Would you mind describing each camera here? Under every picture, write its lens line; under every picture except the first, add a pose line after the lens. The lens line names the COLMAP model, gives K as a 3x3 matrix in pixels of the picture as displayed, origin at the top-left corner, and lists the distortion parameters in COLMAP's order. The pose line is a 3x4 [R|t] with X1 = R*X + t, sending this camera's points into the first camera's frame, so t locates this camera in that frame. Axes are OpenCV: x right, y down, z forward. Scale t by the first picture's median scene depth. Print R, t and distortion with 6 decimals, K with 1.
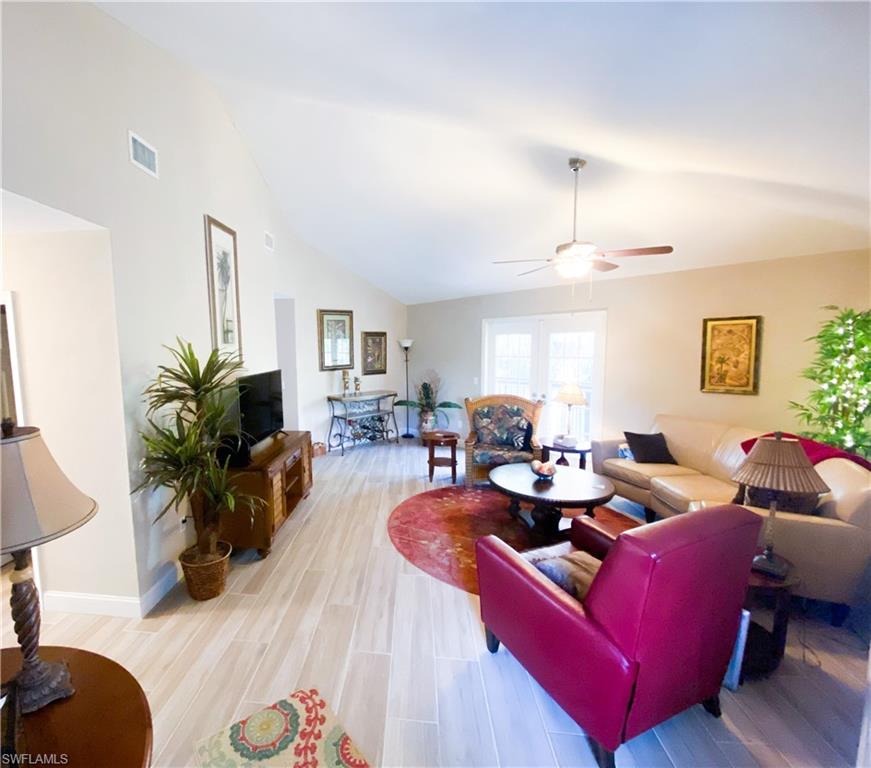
lens RADIAL K [[414.2, 0, 435.5], [0, 414.2, 384.0], [0, 0, 1]] dist [0.000114, -0.000001]
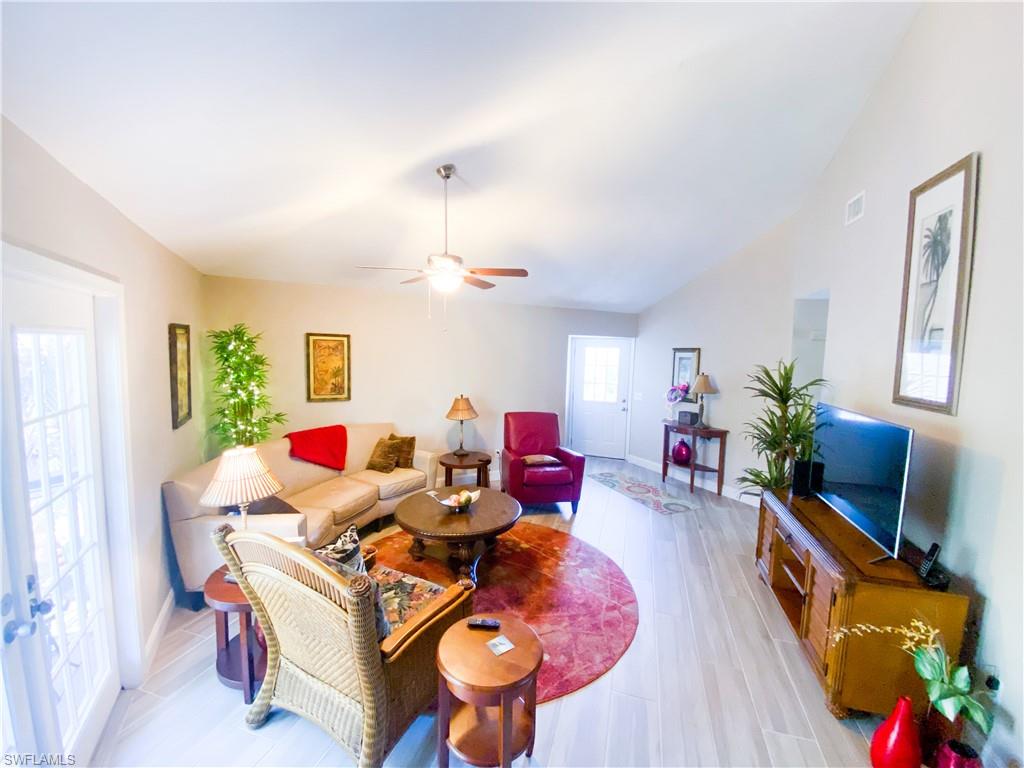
lens RADIAL K [[412.3, 0, 512.0], [0, 412.3, 384.0], [0, 0, 1]] dist [0.027699, -0.022695]
pose [[-0.934906, -0.042051, 0.352396, -0.159032], [0.019531, 0.985354, 0.169397, -0.197570], [-0.354358, 0.165253, -0.920392, 1.813479]]
